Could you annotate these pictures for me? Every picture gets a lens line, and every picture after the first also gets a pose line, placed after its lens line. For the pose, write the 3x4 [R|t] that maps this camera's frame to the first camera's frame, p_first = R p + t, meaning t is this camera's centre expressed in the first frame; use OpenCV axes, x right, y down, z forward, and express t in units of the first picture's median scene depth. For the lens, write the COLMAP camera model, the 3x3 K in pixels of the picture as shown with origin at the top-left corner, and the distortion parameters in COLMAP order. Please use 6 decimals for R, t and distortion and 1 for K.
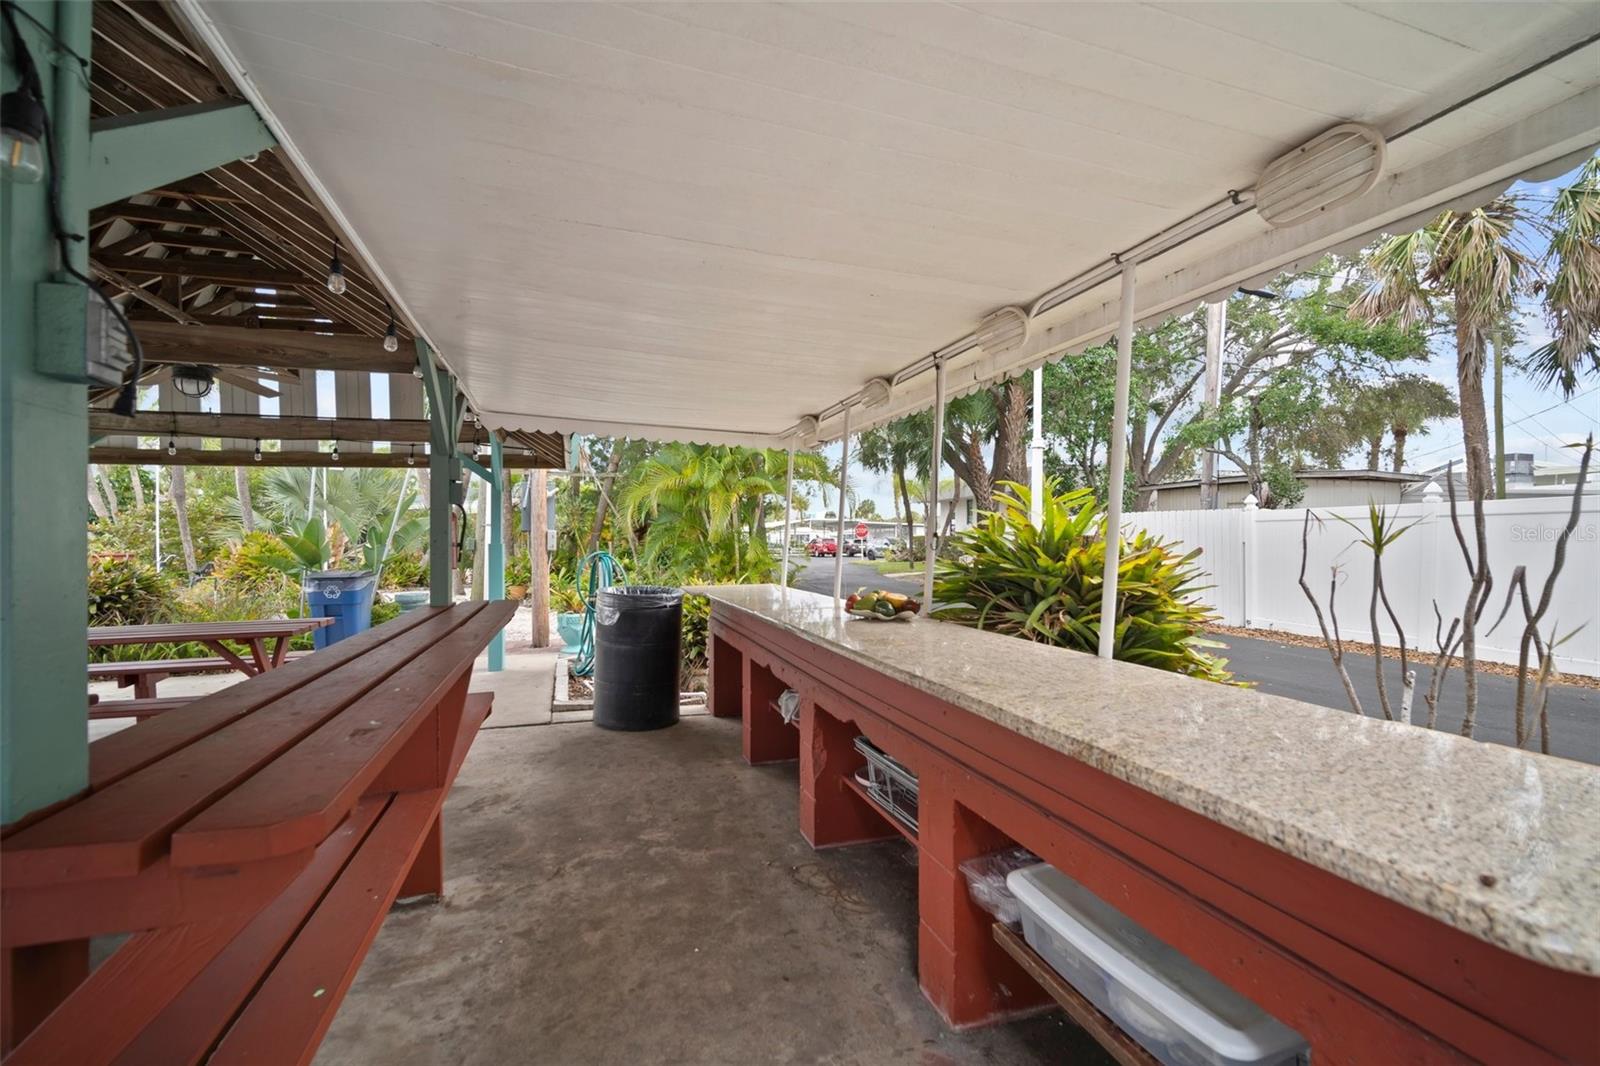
lens RADIAL K [[693.9, 0, 800.0], [0, 693.9, 533.0], [0, 0, 1]] dist [-0.001822, 0.000317]
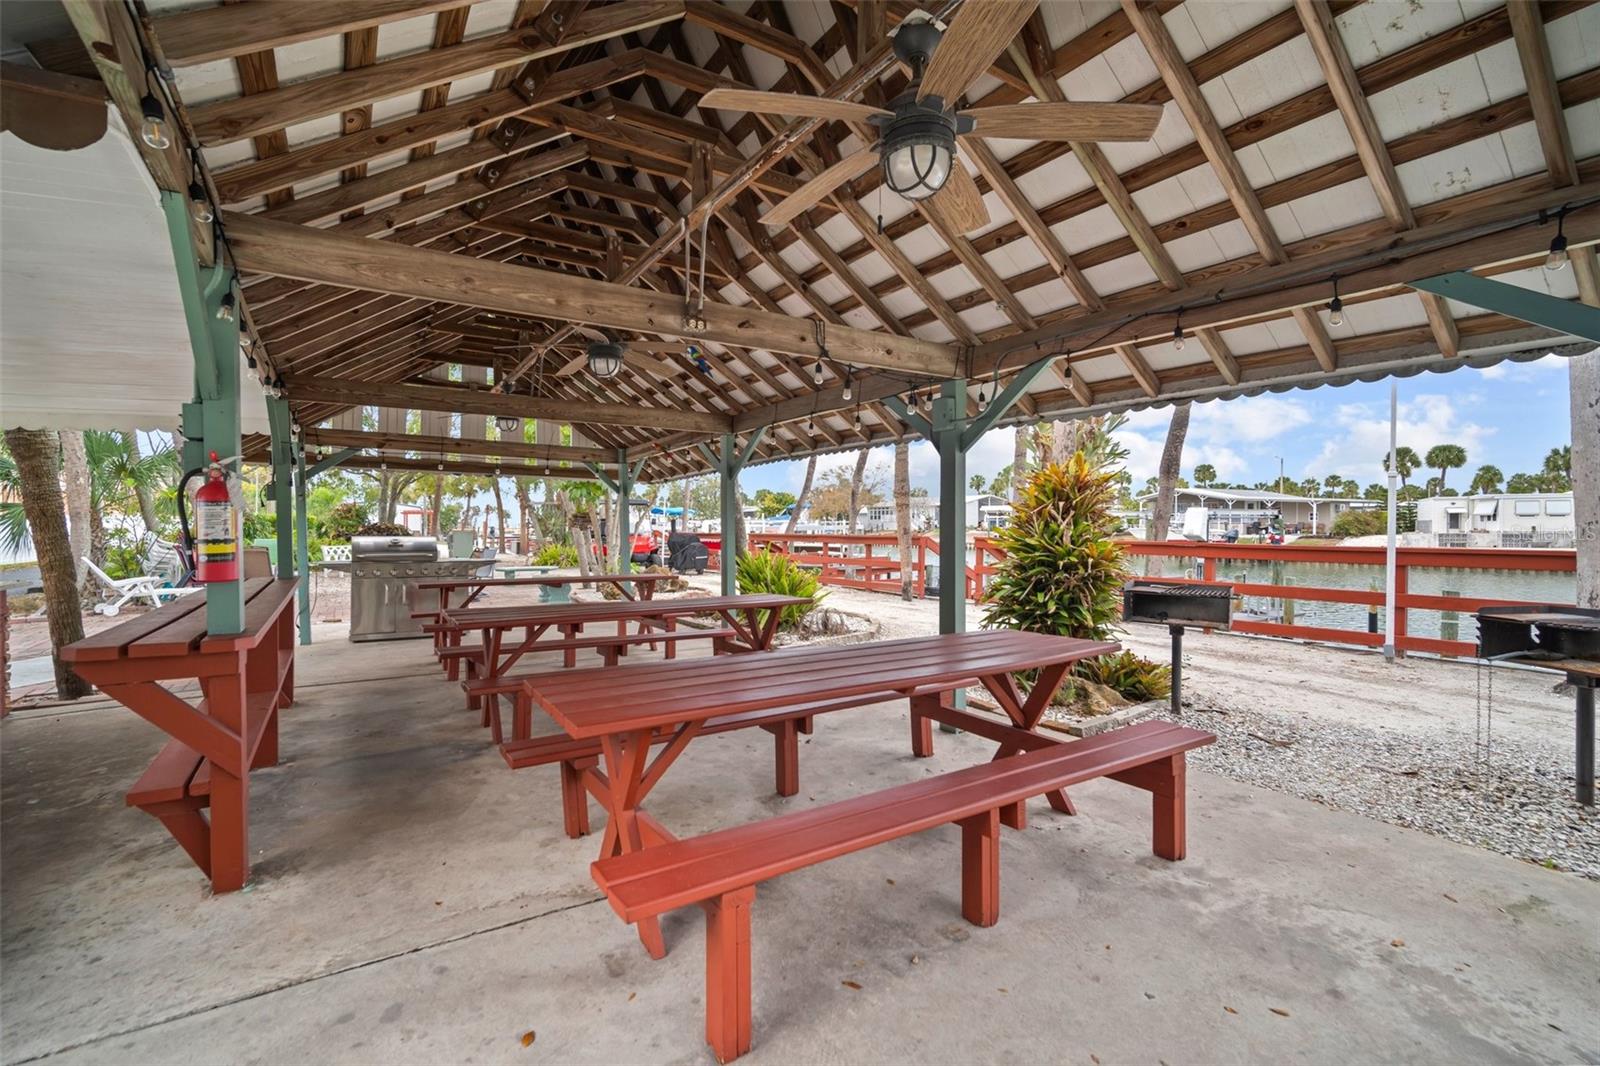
lens RADIAL K [[693.9, 0, 800.0], [0, 693.9, 533.0], [0, 0, 1]] dist [-0.001822, 0.000317]
pose [[-0.965688, 0.002629, -0.259692, -1.132730], [0.001797, 0.999992, 0.003443, 0.005986], [0.259699, 0.002858, -0.965685, 2.310749]]
